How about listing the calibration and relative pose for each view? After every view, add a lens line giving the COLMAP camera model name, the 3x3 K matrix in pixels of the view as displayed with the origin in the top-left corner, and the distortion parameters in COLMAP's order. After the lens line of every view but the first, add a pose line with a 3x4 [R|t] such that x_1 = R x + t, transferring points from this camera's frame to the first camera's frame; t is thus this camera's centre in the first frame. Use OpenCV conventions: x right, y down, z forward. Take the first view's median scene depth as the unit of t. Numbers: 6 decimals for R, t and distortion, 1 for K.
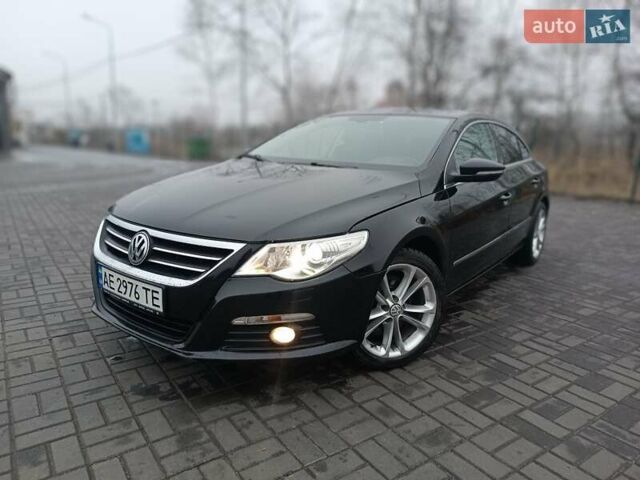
lens RADIAL K [[455.3, 0, 320.8], [0, 455.3, 240.7], [0, 0, 1]] dist [0.026871, -0.029002]
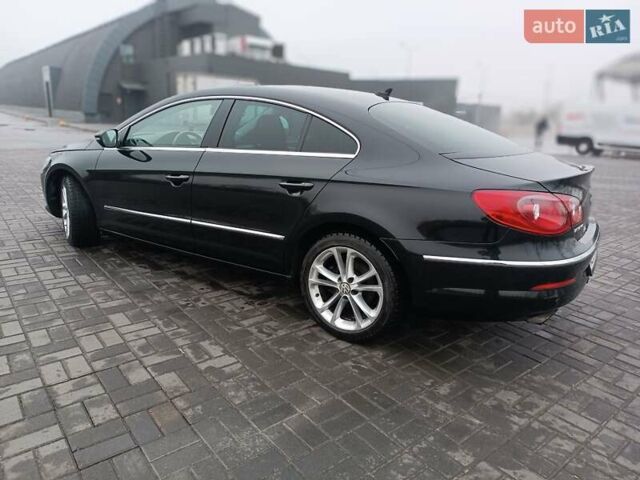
lens RADIAL K [[455.3, 0, 317.6], [0, 455.3, 243.6], [0, 0, 1]] dist [0.026871, -0.029002]
pose [[0.068153, 0.244355, -0.967288, 1.792899], [-0.252051, 0.942308, 0.220286, -0.327785], [0.965311, 0.228793, 0.125811, 1.573864]]
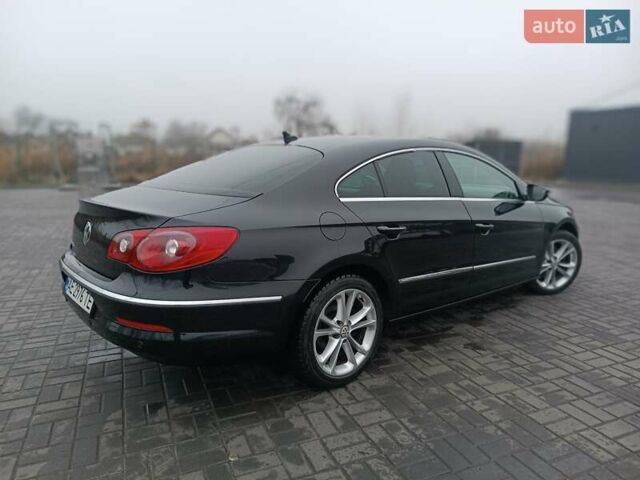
lens RADIAL K [[455.3, 0, 319.7], [0, 455.3, 242.0], [0, 0, 1]] dist [0.026871, -0.029002]
pose [[-0.977089, -0.078156, 0.197962, 0.153310], [0.003394, 0.924293, 0.381668, -0.696737], [-0.212804, 0.373596, -0.902851, 3.035094]]
